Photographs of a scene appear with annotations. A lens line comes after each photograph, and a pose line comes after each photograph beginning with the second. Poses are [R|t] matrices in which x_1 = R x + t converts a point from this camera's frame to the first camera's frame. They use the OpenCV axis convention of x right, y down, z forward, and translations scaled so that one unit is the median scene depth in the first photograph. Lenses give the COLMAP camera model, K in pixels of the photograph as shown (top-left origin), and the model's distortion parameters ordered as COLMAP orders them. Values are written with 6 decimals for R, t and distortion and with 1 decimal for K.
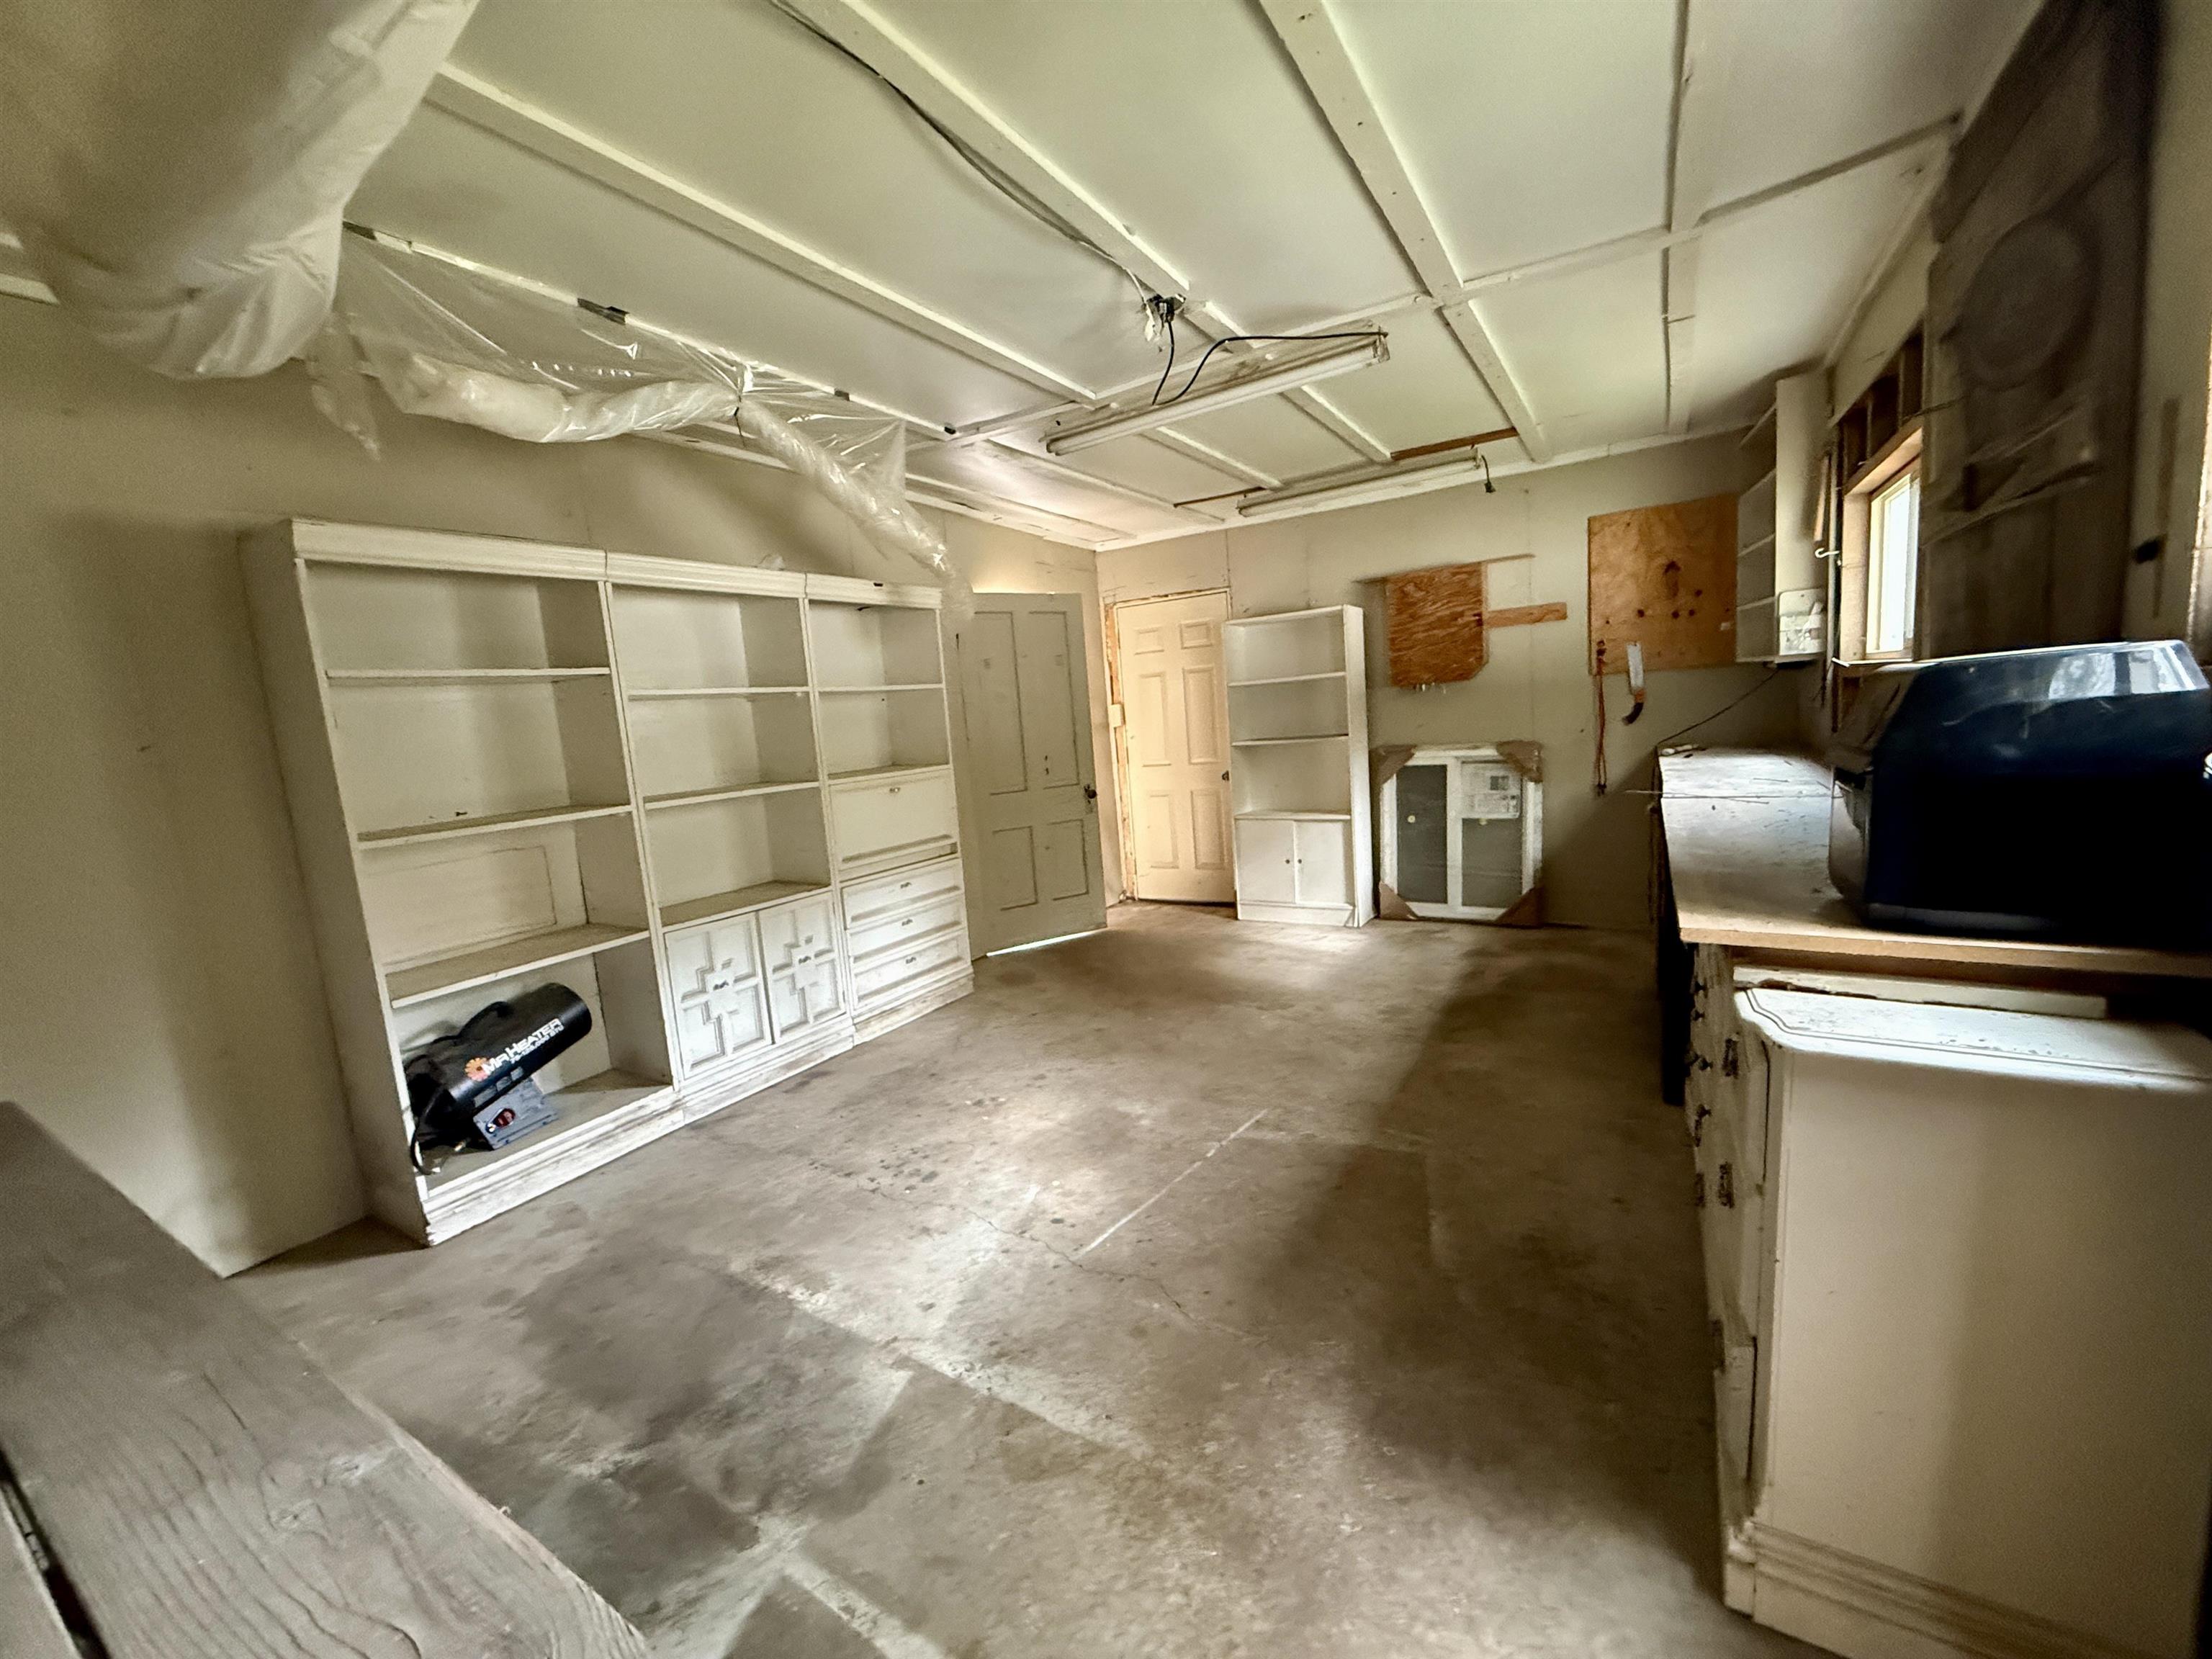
lens RADIAL K [[882.2, 0, 1106.0], [0, 882.2, 829.5], [0, 0, 1]] dist [-0.001337, -0.000231]
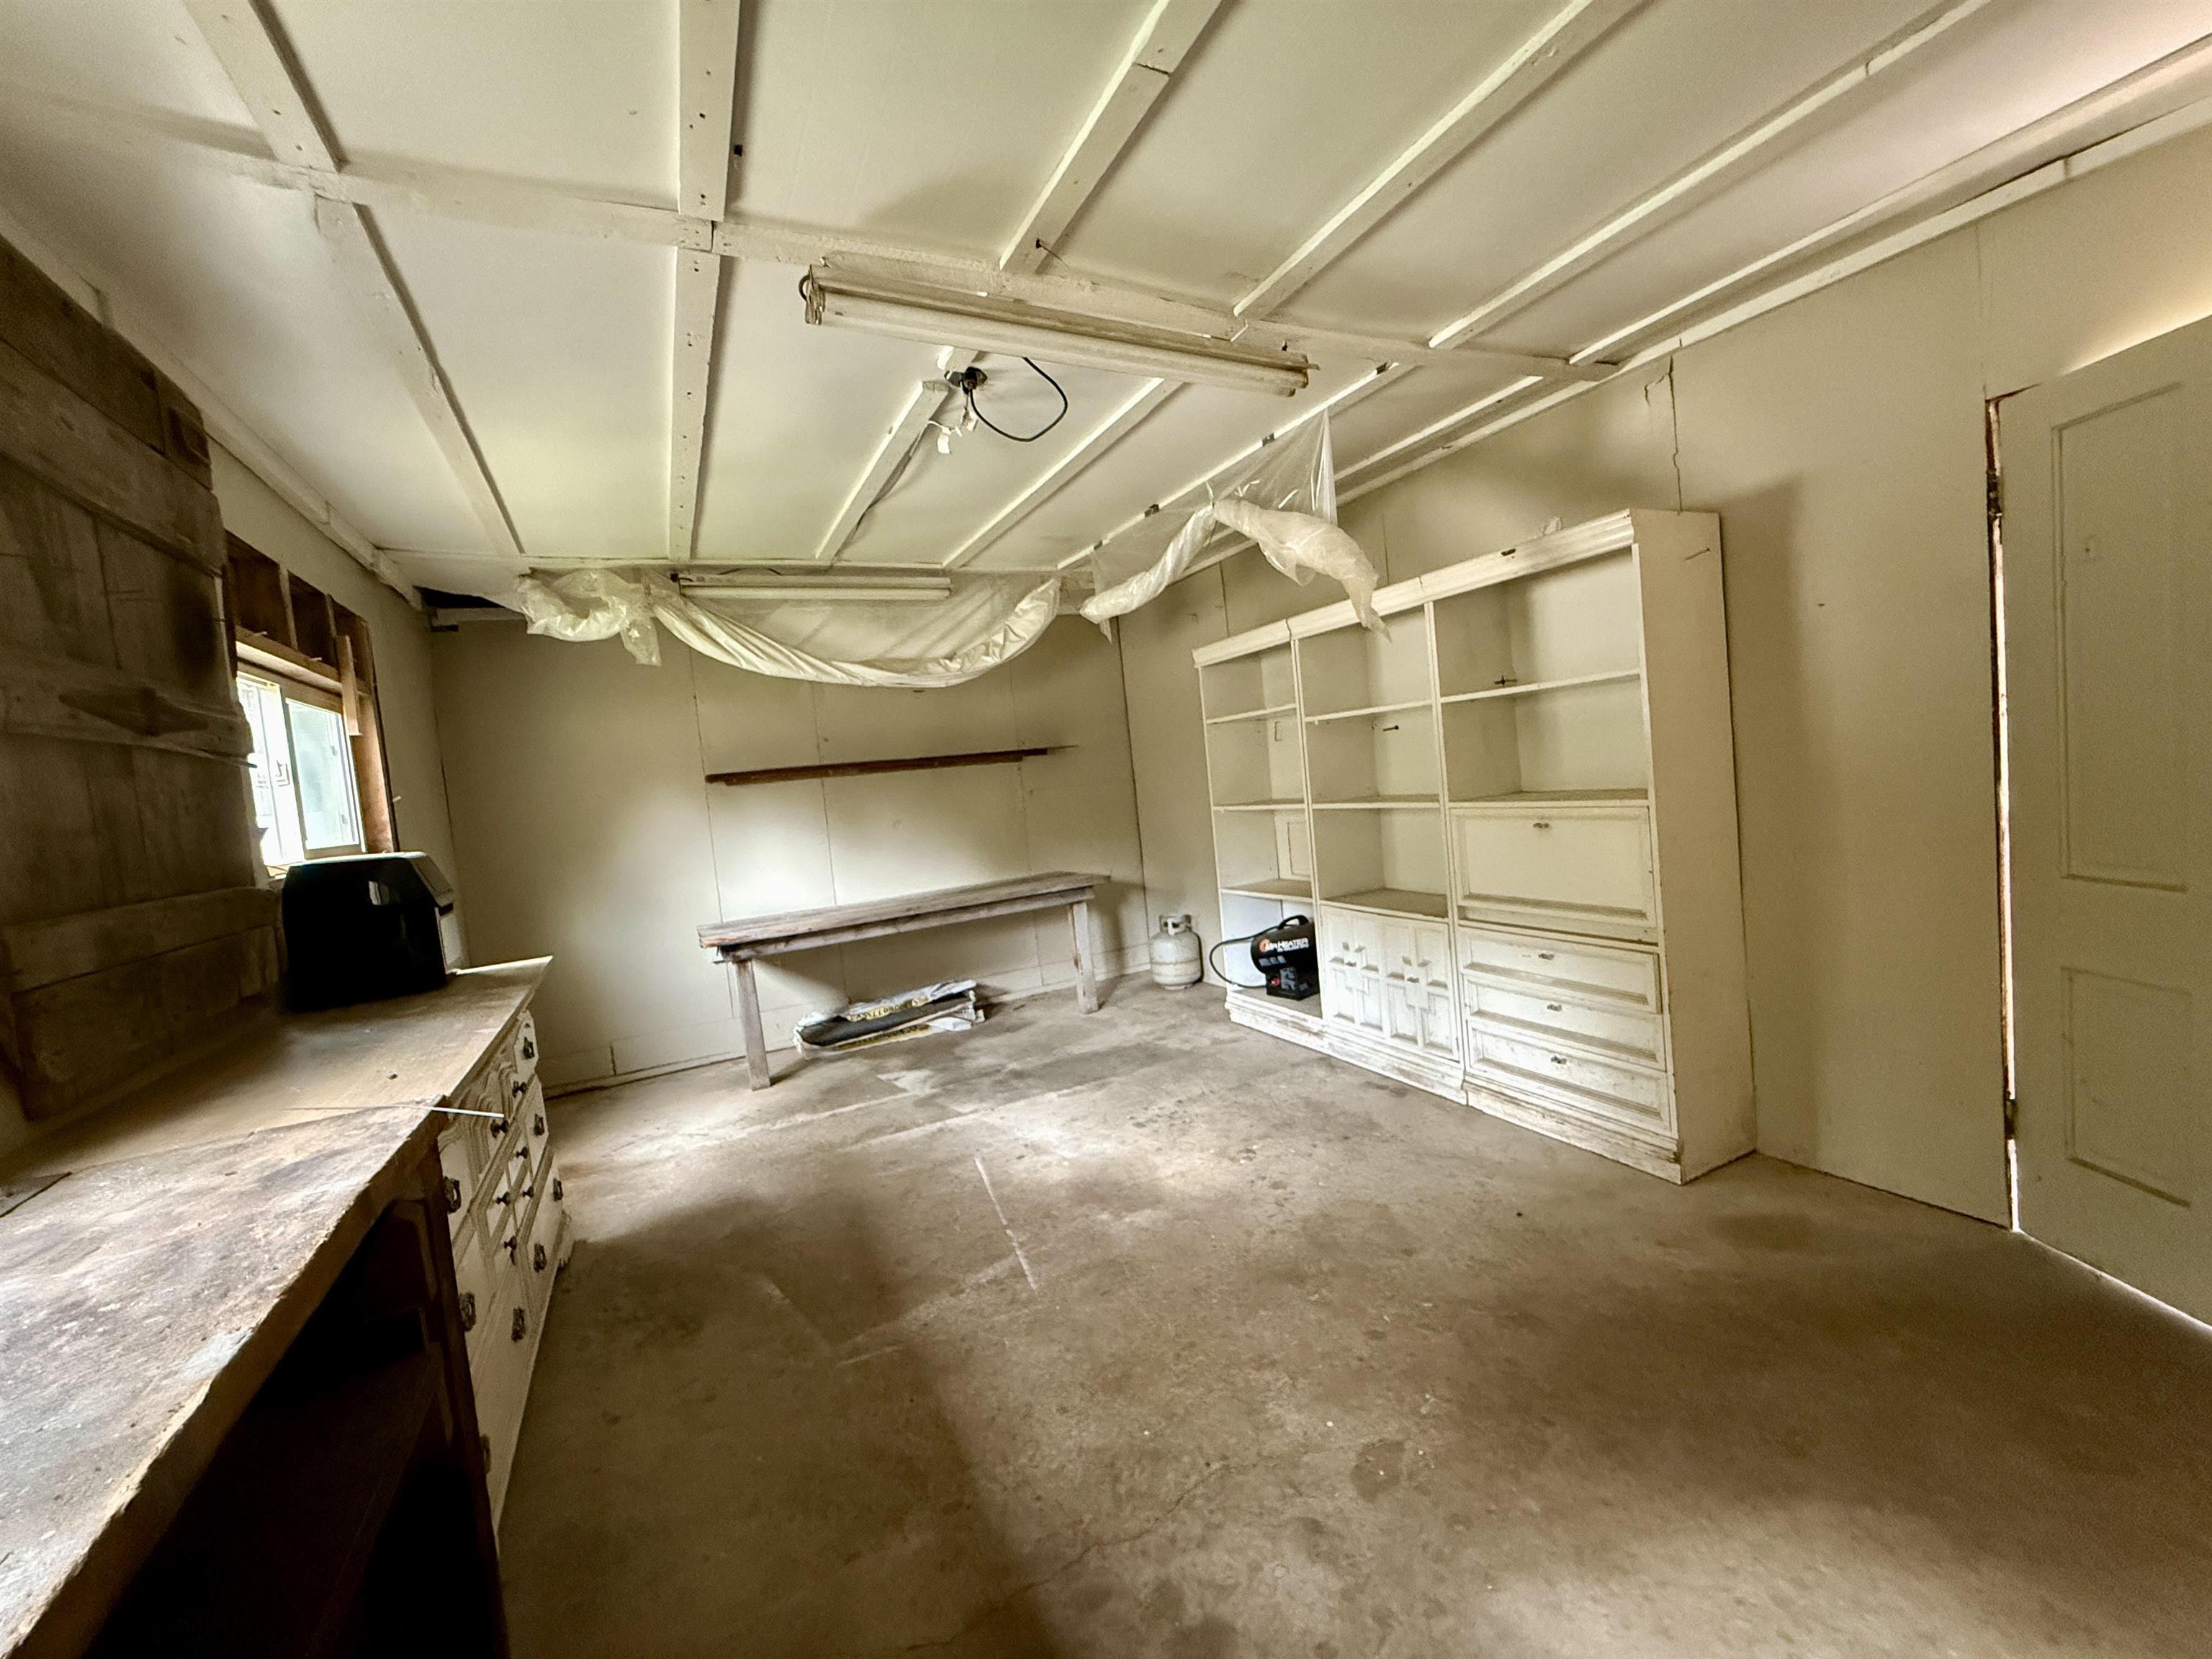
lens RADIAL K [[882.2, 0, 1106.0], [0, 882.2, 829.5], [0, 0, 1]] dist [-0.001337, -0.000231]
pose [[-0.516893, 0.174045, -0.838170, 0.763987], [0.016572, 0.980965, 0.193476, -0.258055], [0.855889, 0.086116, -0.509939, 1.447500]]
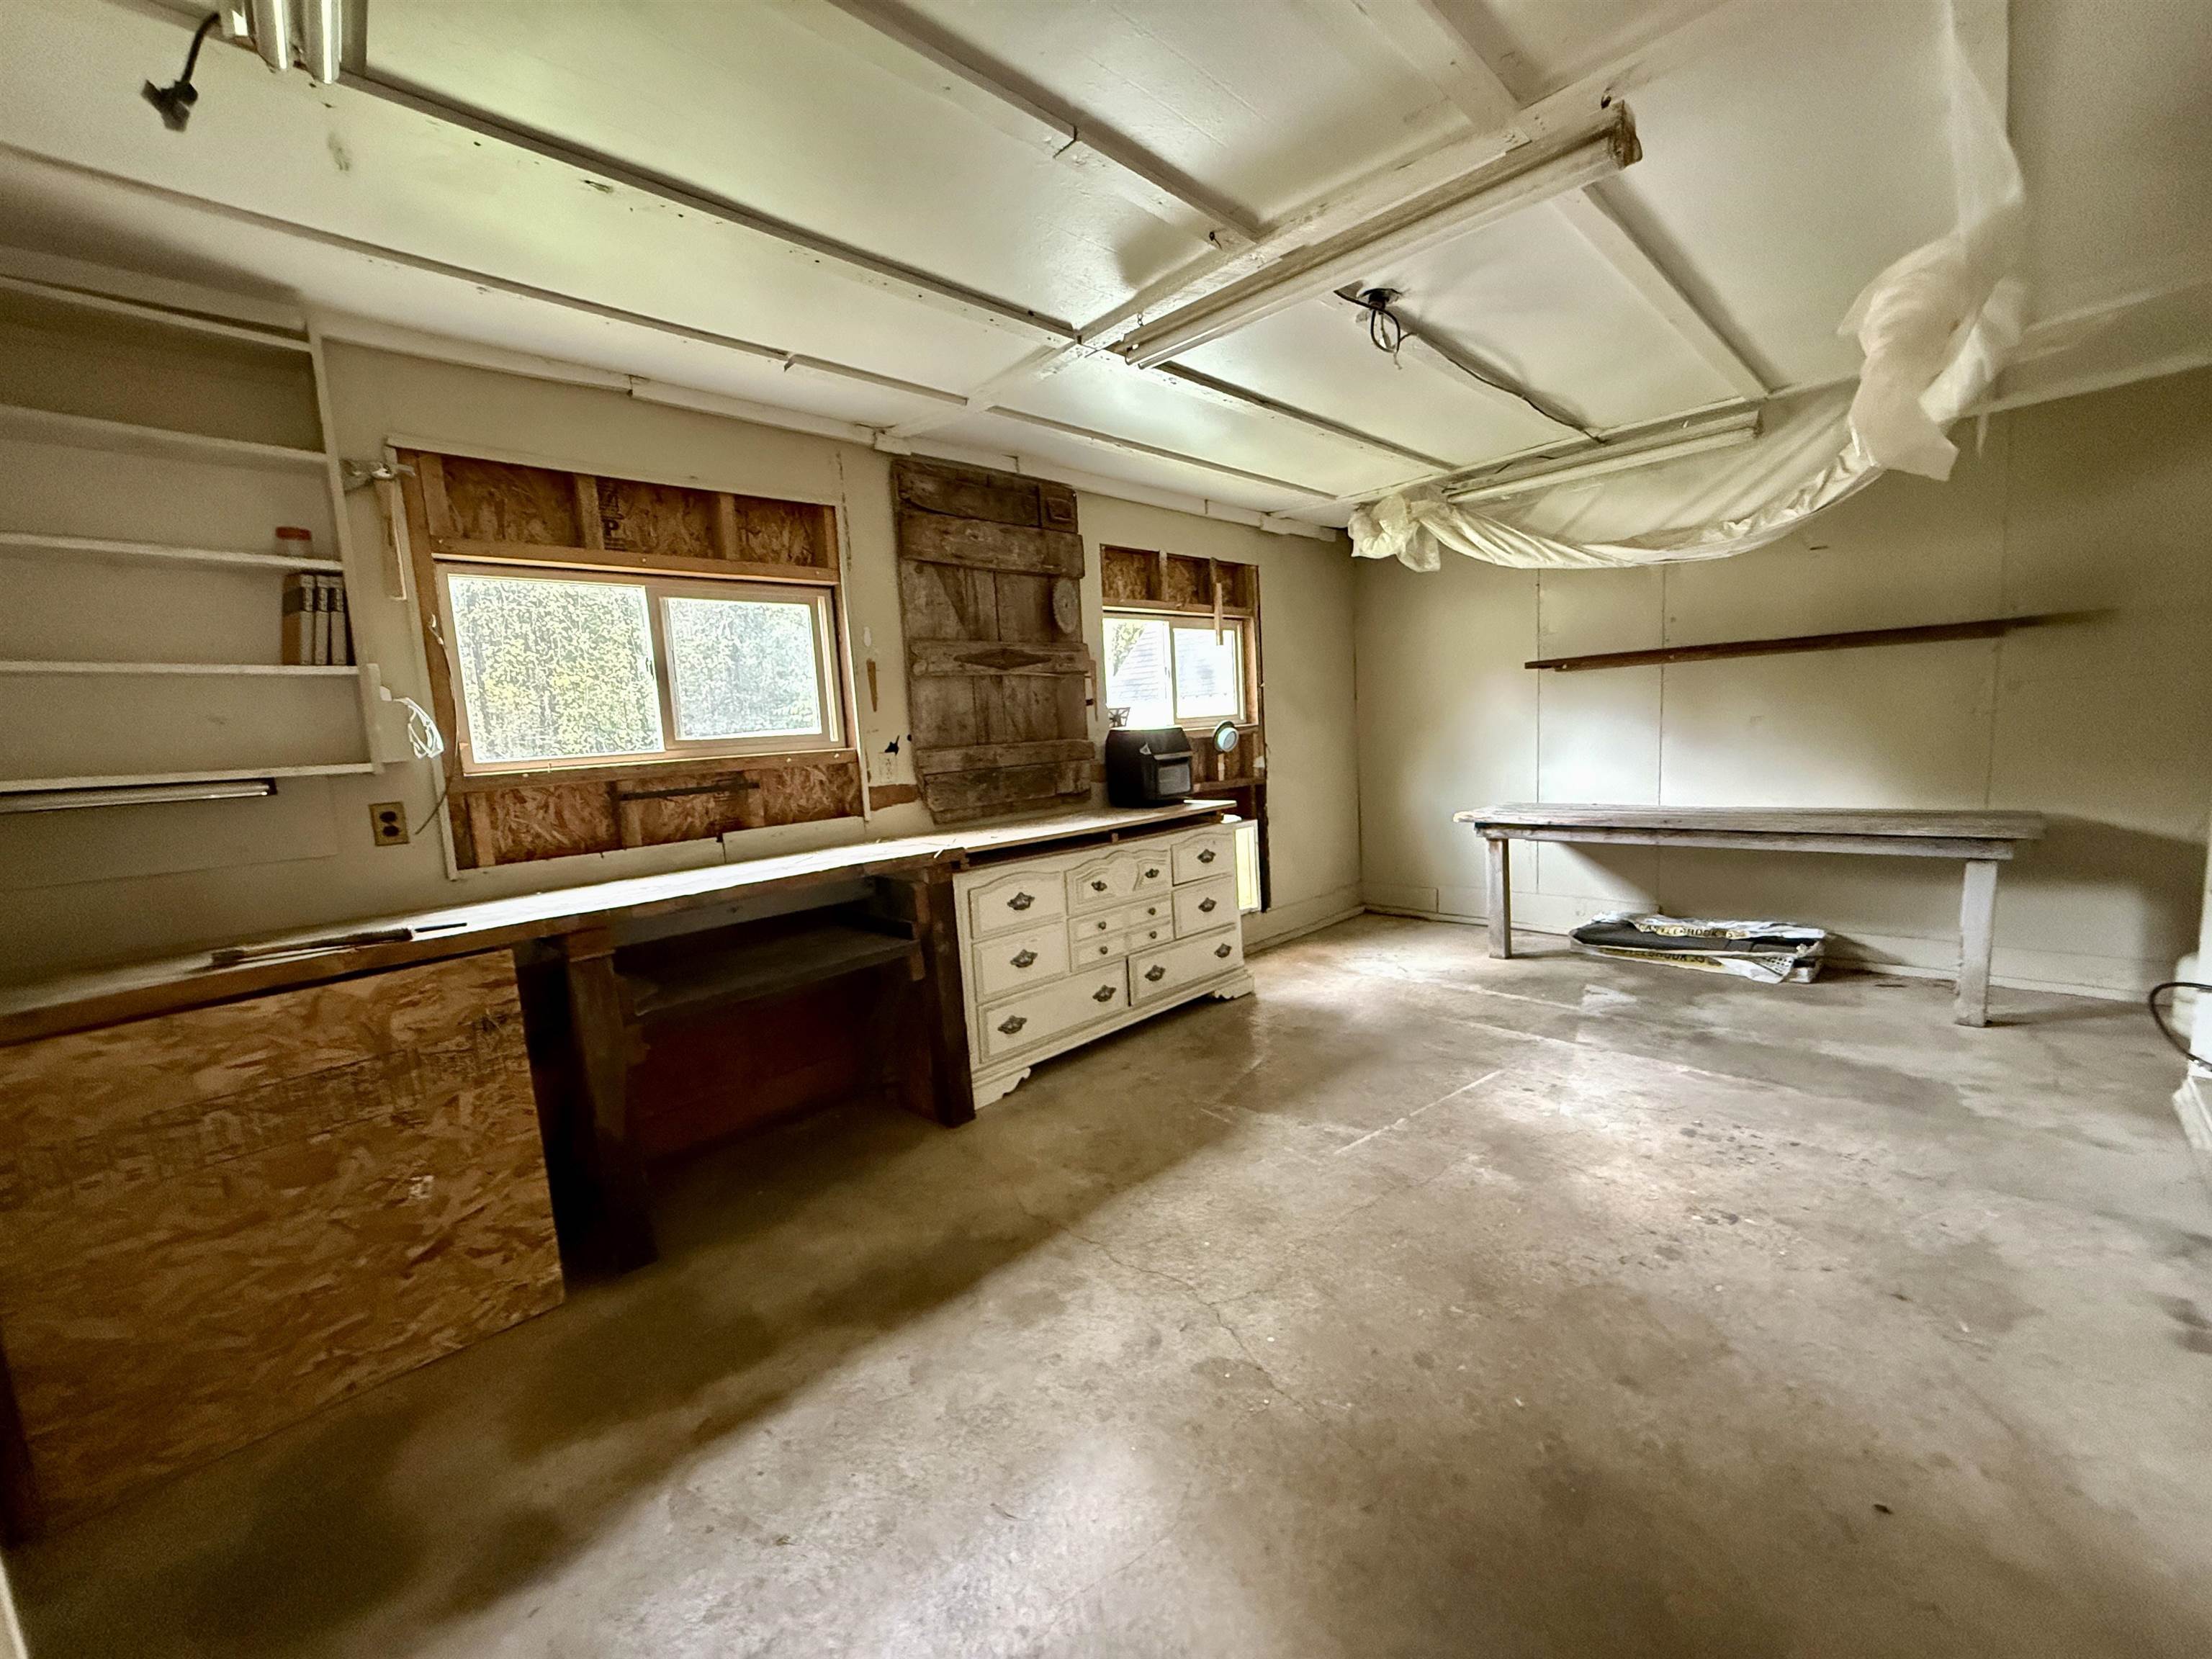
lens RADIAL K [[880.2, 0, 1106.0], [0, 880.2, 829.5], [0, 0, 1]] dist [0.004367, 0.000109]
pose [[-0.962525, 0.098514, 0.252666, 0.146708], [0.158702, 0.960110, 0.230224, -0.265651], [-0.219907, 0.261695, -0.939764, 1.854329]]
